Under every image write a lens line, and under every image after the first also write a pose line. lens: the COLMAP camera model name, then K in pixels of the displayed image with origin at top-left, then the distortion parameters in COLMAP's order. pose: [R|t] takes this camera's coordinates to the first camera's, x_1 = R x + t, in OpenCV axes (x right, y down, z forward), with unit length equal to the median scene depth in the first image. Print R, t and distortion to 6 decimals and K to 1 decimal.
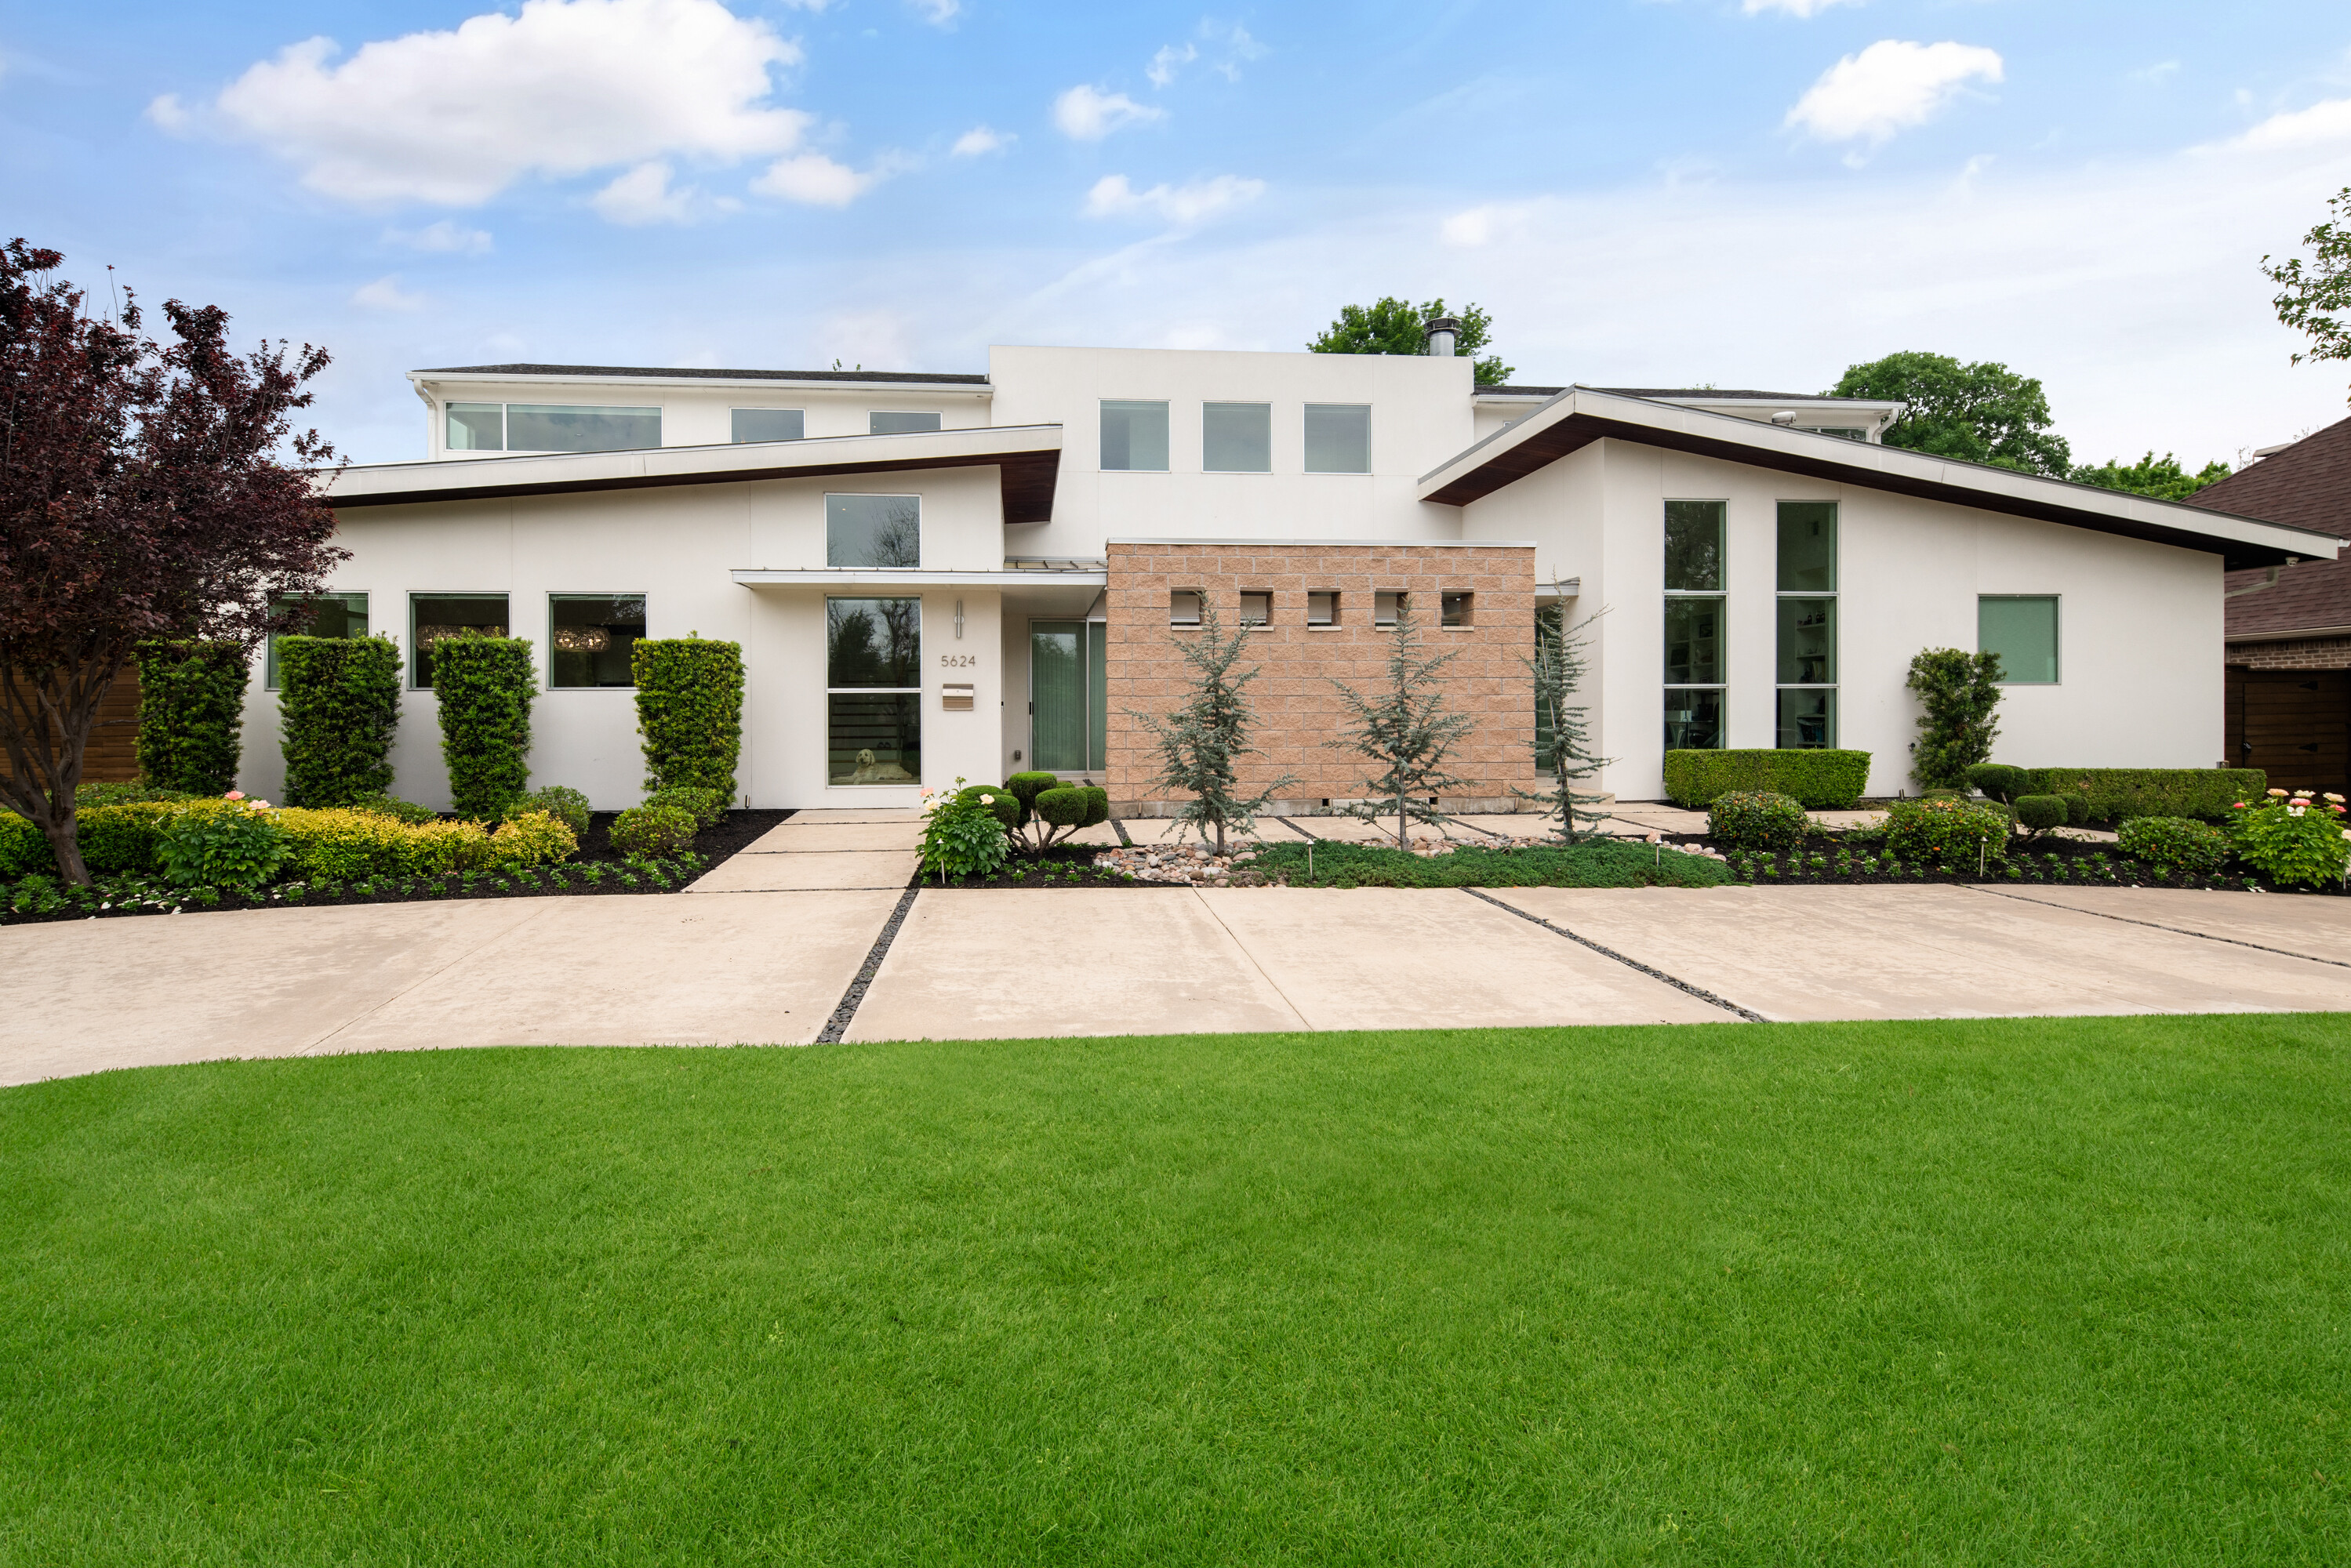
lens RADIAL K [[1129.0, 0, 1173.1], [0, 1129.0, 686.6], [0, 0, 1]] dist [-0.000347, -0.000259]
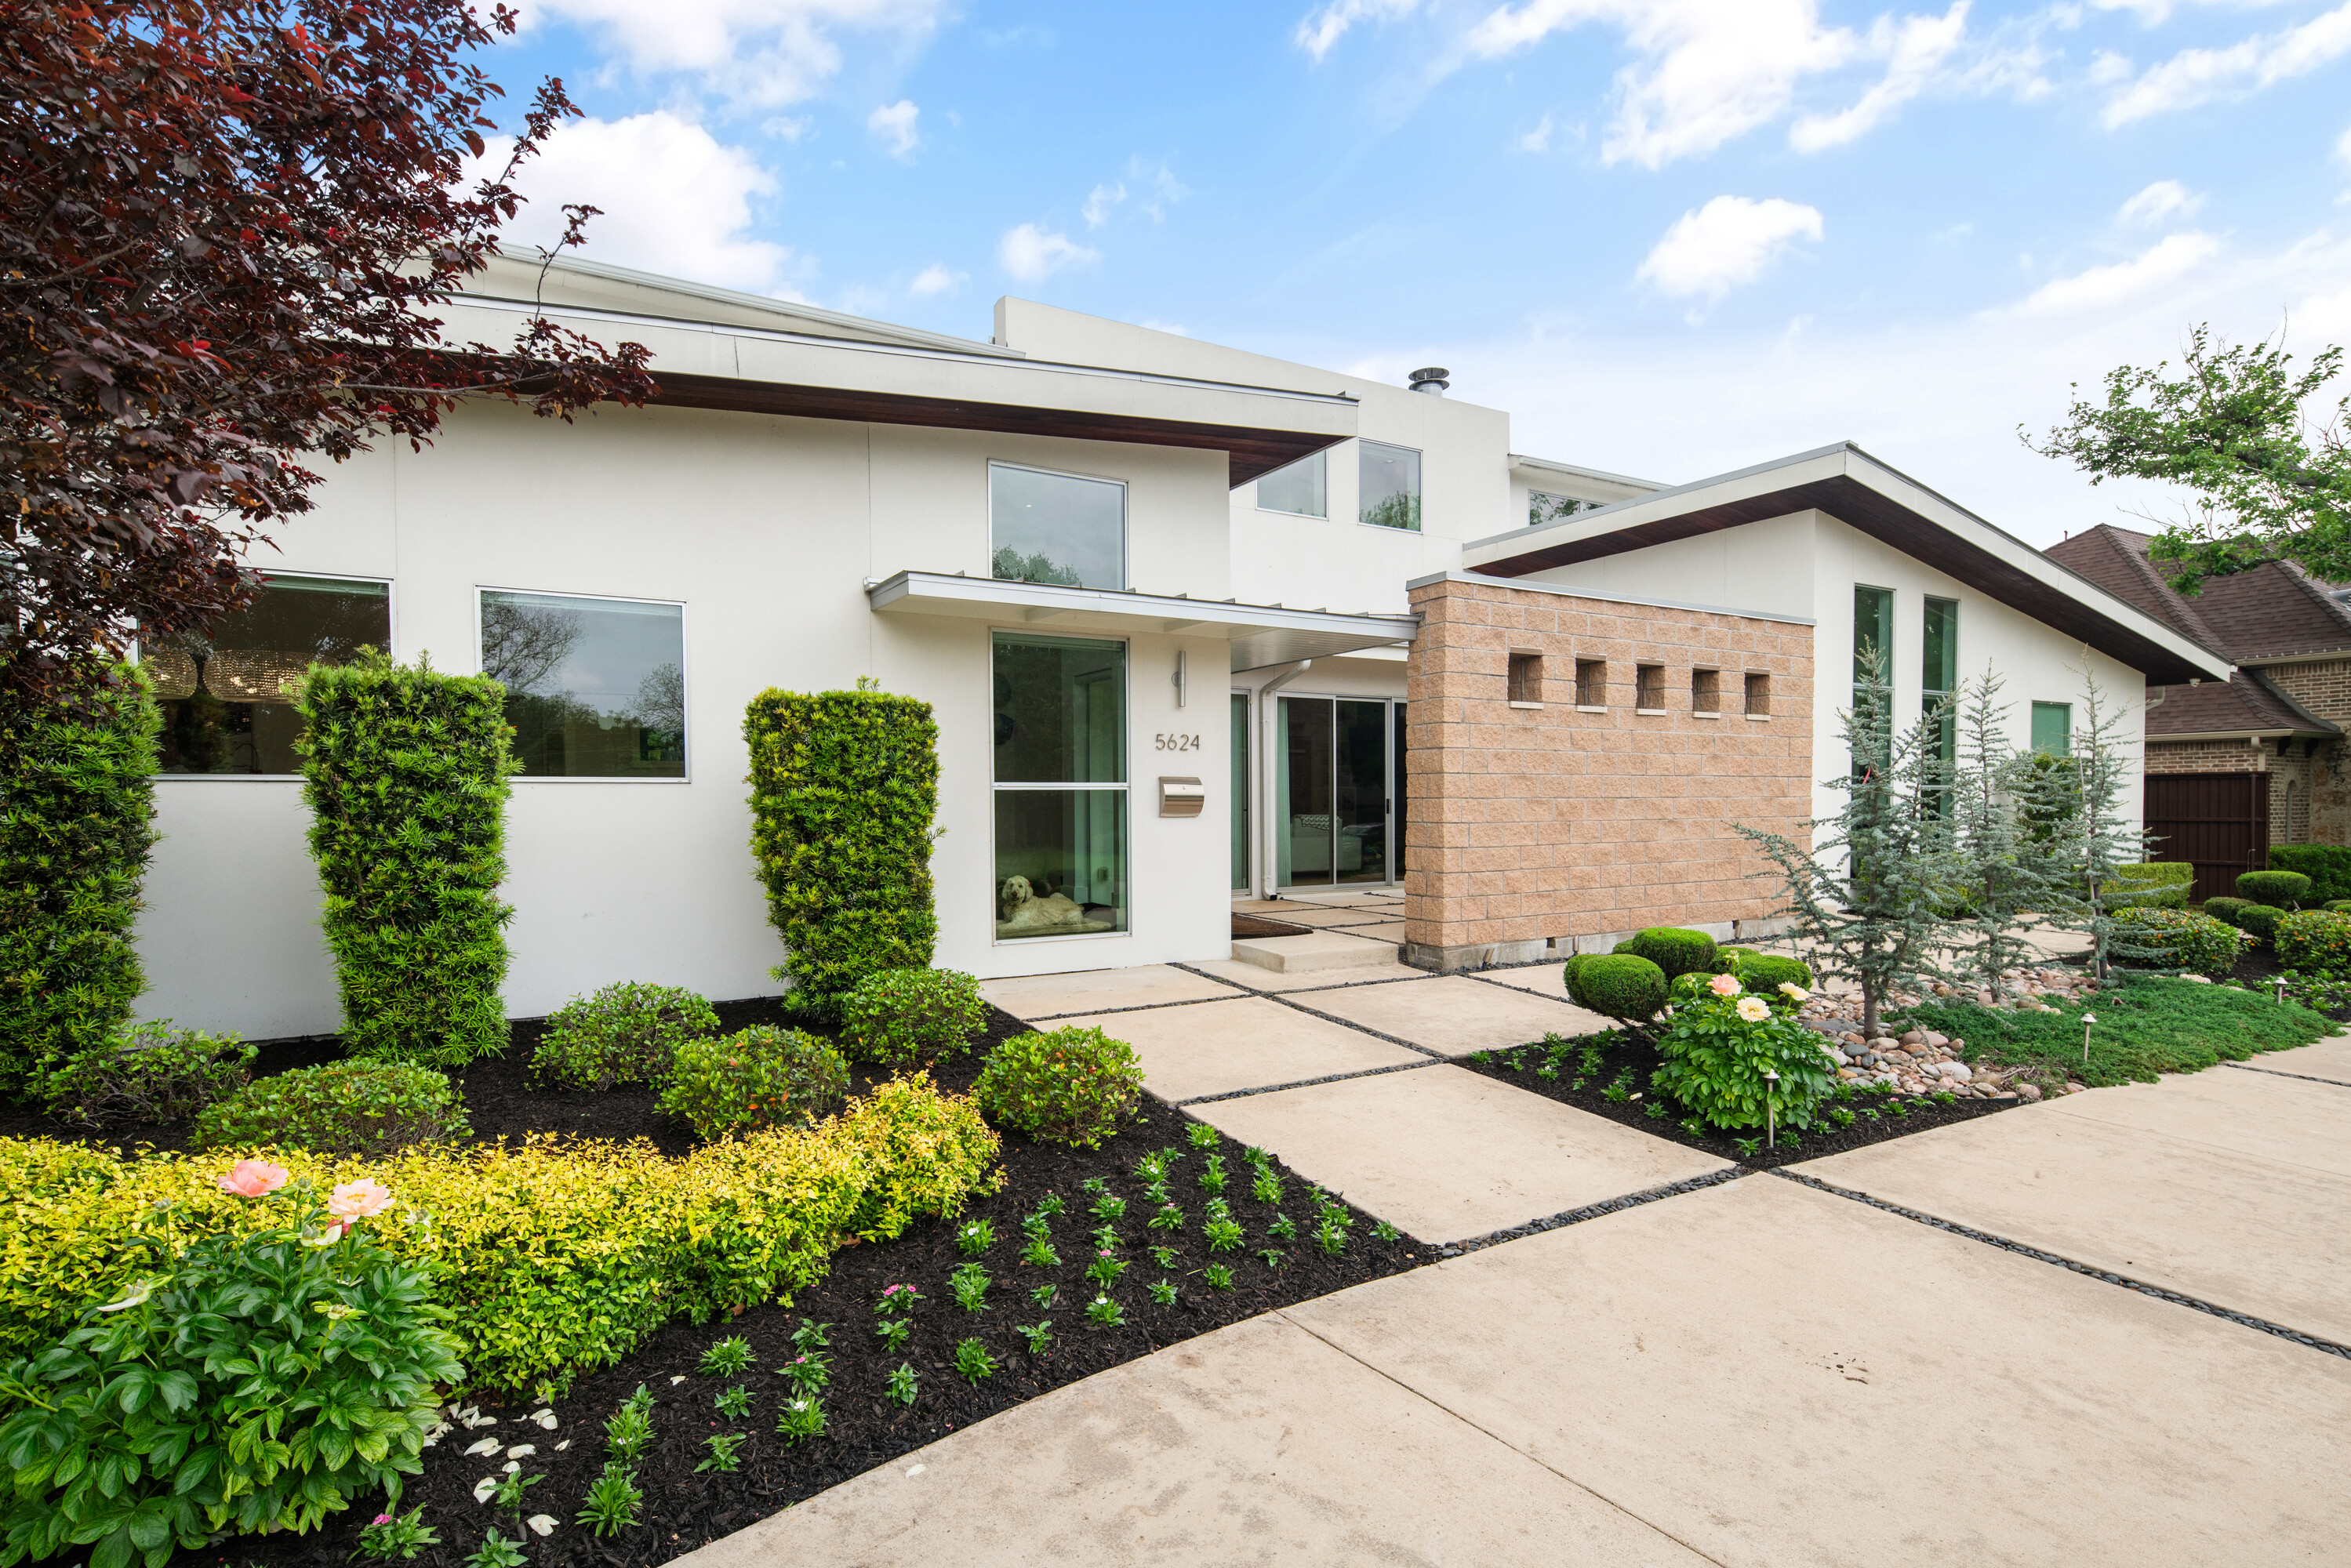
lens RADIAL K [[1123.0, 0, 1176.0], [0, 1123.0, 804.5], [0, 0, 1]] dist [0.001014, -0.001083]
pose [[0.910603, -0.000165, 0.413283, -0.474316], [-0.012658, 0.999520, 0.028288, -0.004901], [-0.413089, -0.030990, 0.910163, 0.412485]]
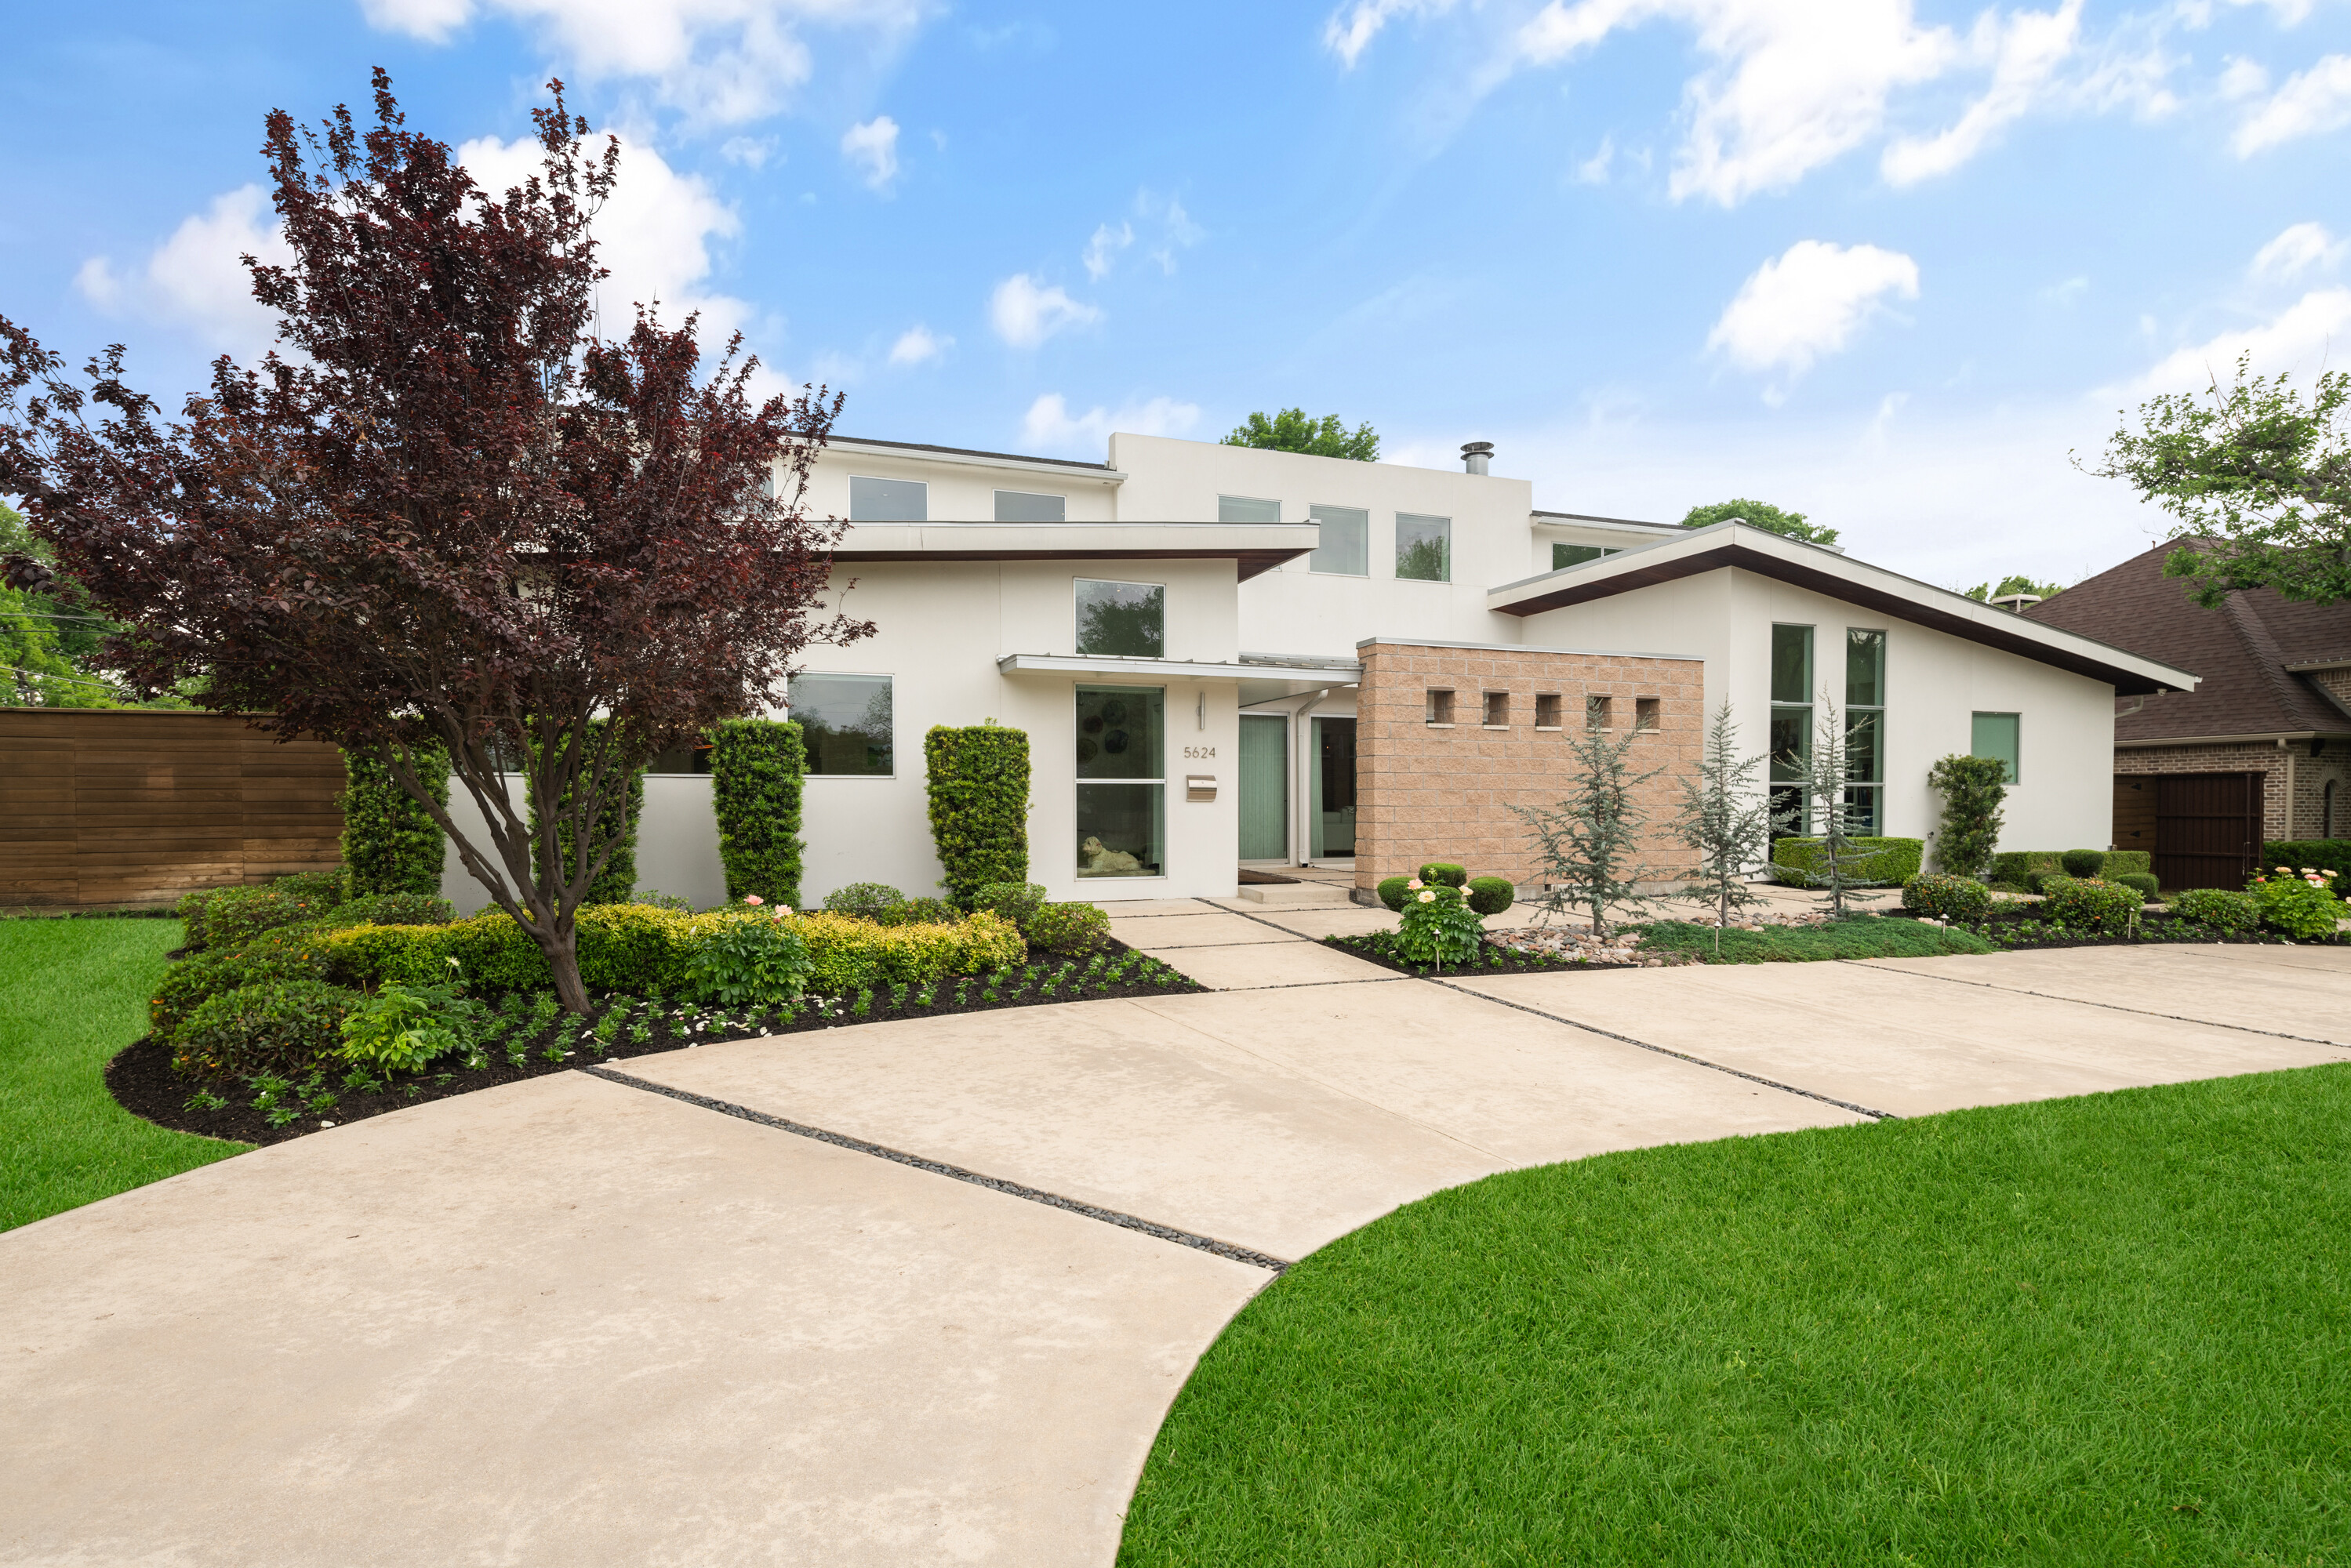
lens RADIAL K [[1107.5, 0, 1175.5], [0, 1107.5, 784.0], [0, 0, 1]] dist [-0.000936, -0.000054]
pose [[0.967702, 0.008529, 0.251952, -0.470683], [-0.011258, 0.999893, 0.009390, -0.003726], [-0.251845, -0.011924, 0.967694, 0.052247]]
